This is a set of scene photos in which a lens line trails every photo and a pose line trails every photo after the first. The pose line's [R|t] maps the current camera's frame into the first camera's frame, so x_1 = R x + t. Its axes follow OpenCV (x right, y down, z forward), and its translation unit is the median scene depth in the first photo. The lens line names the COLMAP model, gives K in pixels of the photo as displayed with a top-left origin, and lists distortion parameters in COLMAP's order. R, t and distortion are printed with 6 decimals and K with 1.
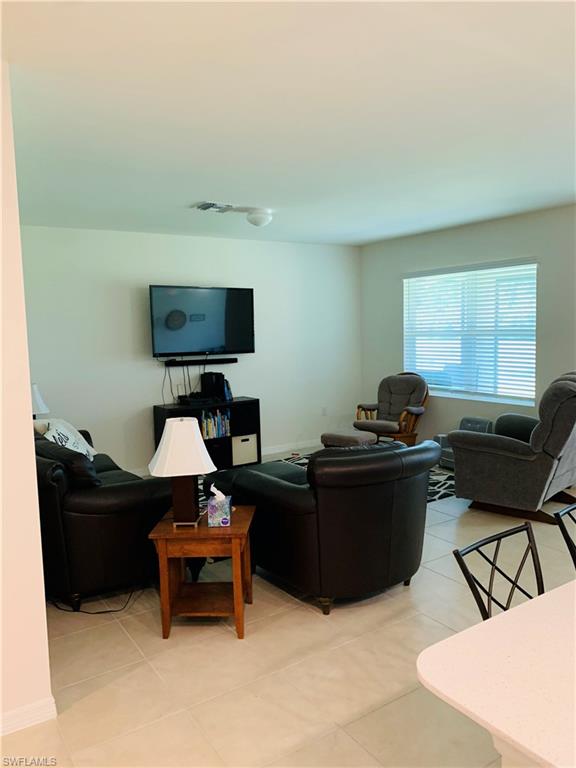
lens RADIAL K [[584.5, 0, 281.6], [0, 584.5, 385.3], [0, 0, 1]] dist [0.011215, -0.011559]
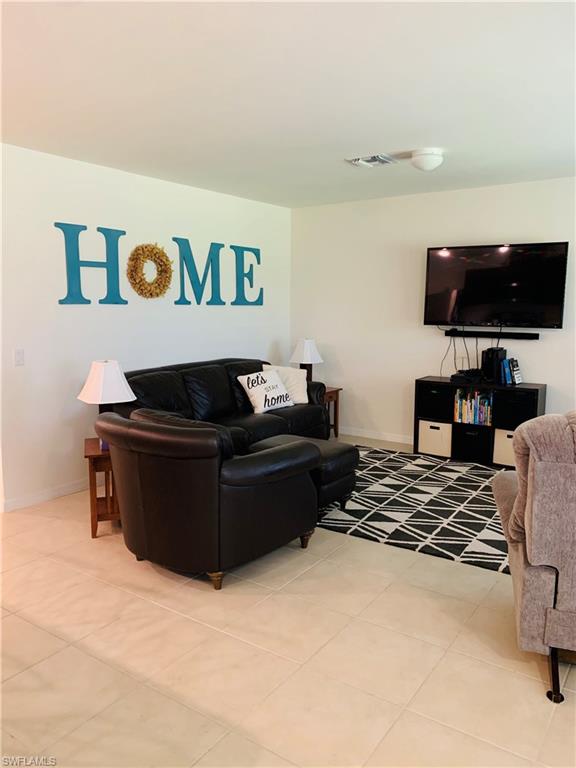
lens RADIAL K [[584.5, 0, 281.5], [0, 584.5, 383.3], [0, 0, 1]] dist [0.011215, -0.011559]
pose [[0.345932, 0.156644, -0.925091, 0.566412], [-0.099175, 0.986546, 0.129964, -0.051634], [0.933003, 0.046787, 0.356813, 0.425536]]
